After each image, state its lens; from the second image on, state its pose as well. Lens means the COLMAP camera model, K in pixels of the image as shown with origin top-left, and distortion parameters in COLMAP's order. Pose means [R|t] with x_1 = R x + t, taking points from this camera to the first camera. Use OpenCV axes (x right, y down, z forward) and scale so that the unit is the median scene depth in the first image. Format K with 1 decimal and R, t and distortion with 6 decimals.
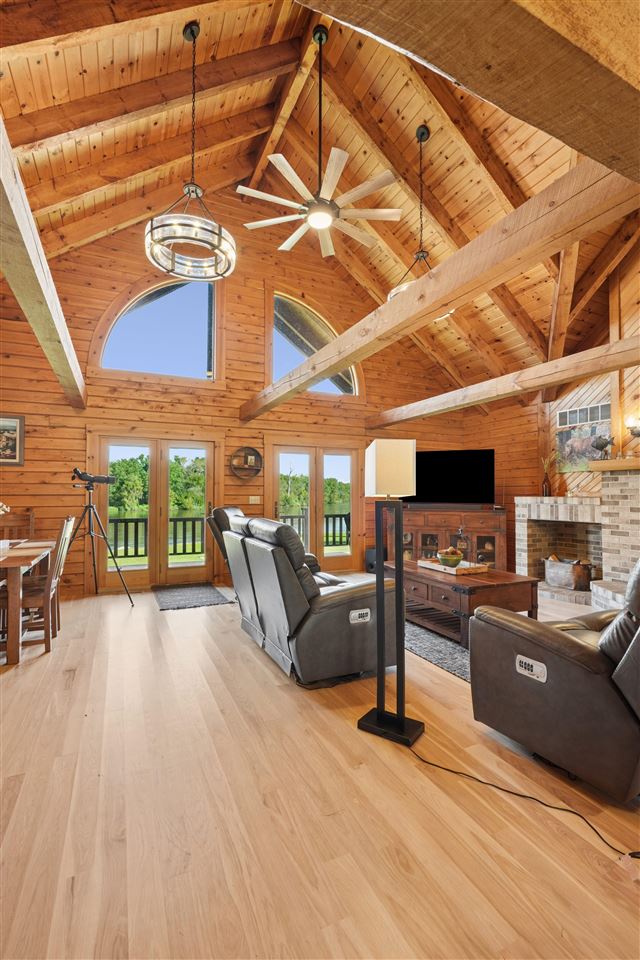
lens RADIAL K [[432.9, 0, 320.5], [0, 432.9, 482.7], [0, 0, 1]] dist [-0.011995, 0.004184]
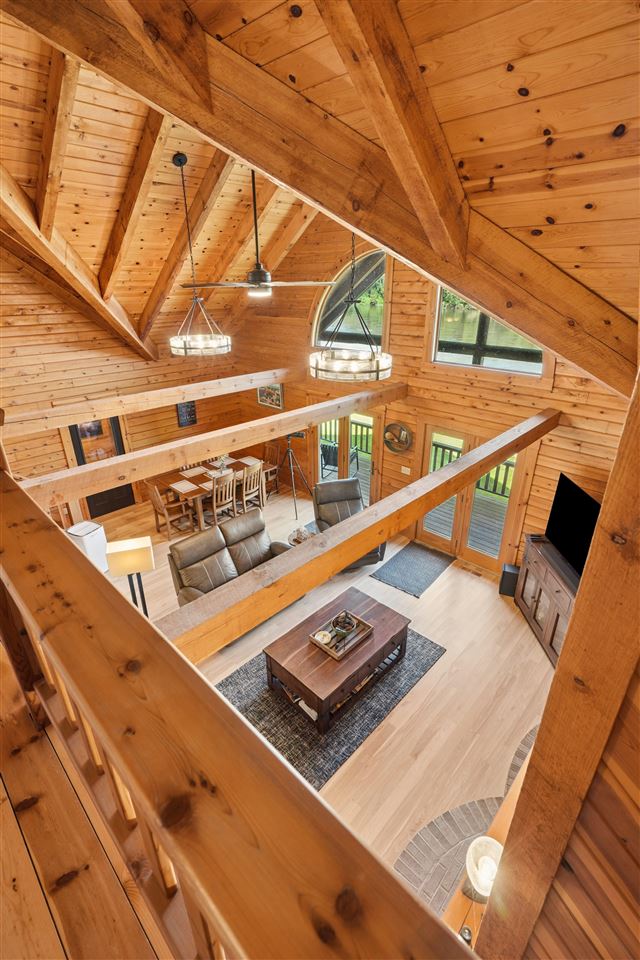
lens RADIAL K [[435.2, 0, 320.0], [0, 435.2, 480.0], [0, 0, 1]] dist [-0.009330, 0.002170]
pose [[0.357889, 0.379650, -0.853101, 0.836565], [0.029515, 0.908559, 0.416712, -0.471807], [0.933298, -0.174316, 0.313958, 0.547680]]
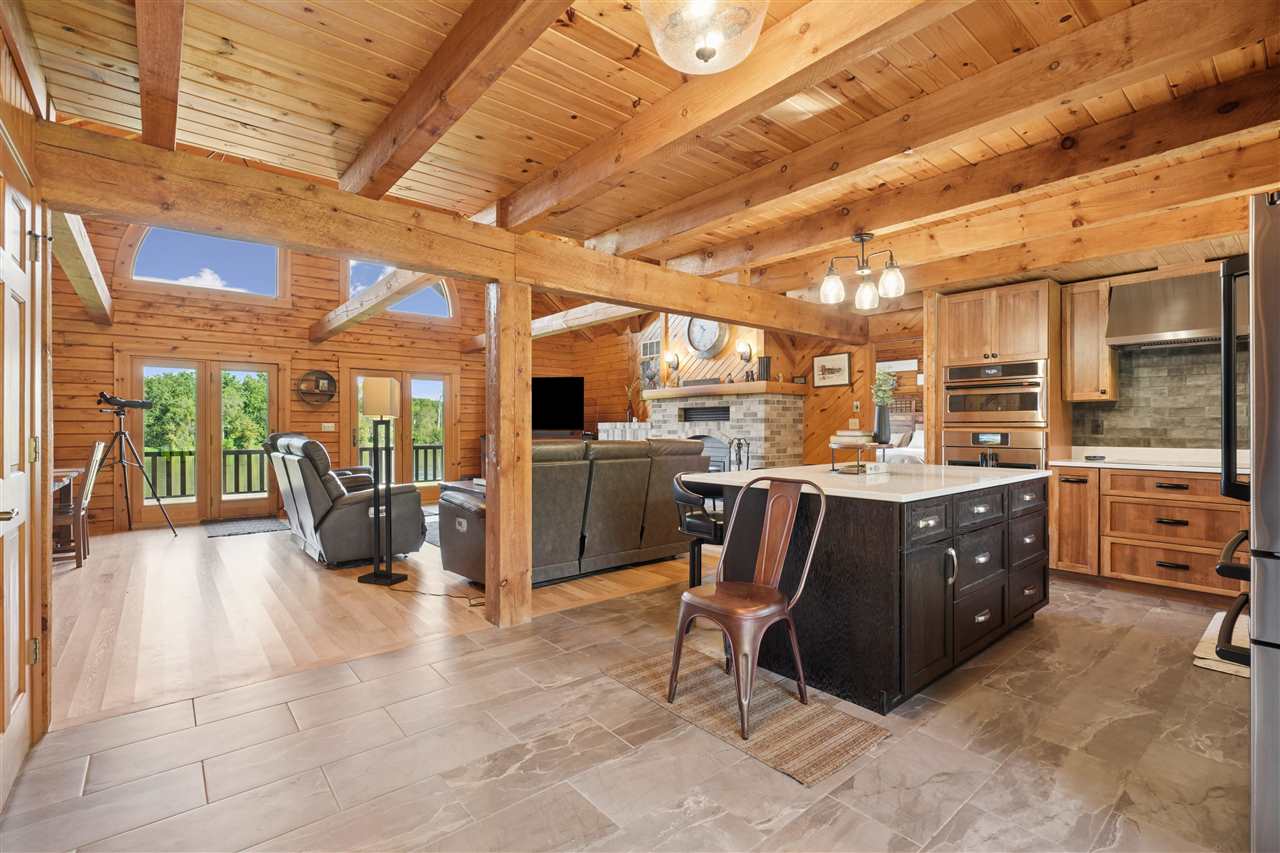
lens RADIAL K [[580.2, 0, 639.6], [0, 580.2, 423.0], [0, 0, 1]] dist [-0.009330, 0.002170]
pose [[0.967111, -0.002879, 0.254339, 0.215417], [-0.002323, 0.999794, 0.020148, 0.005068], [-0.254345, -0.020077, 0.966905, -0.452600]]
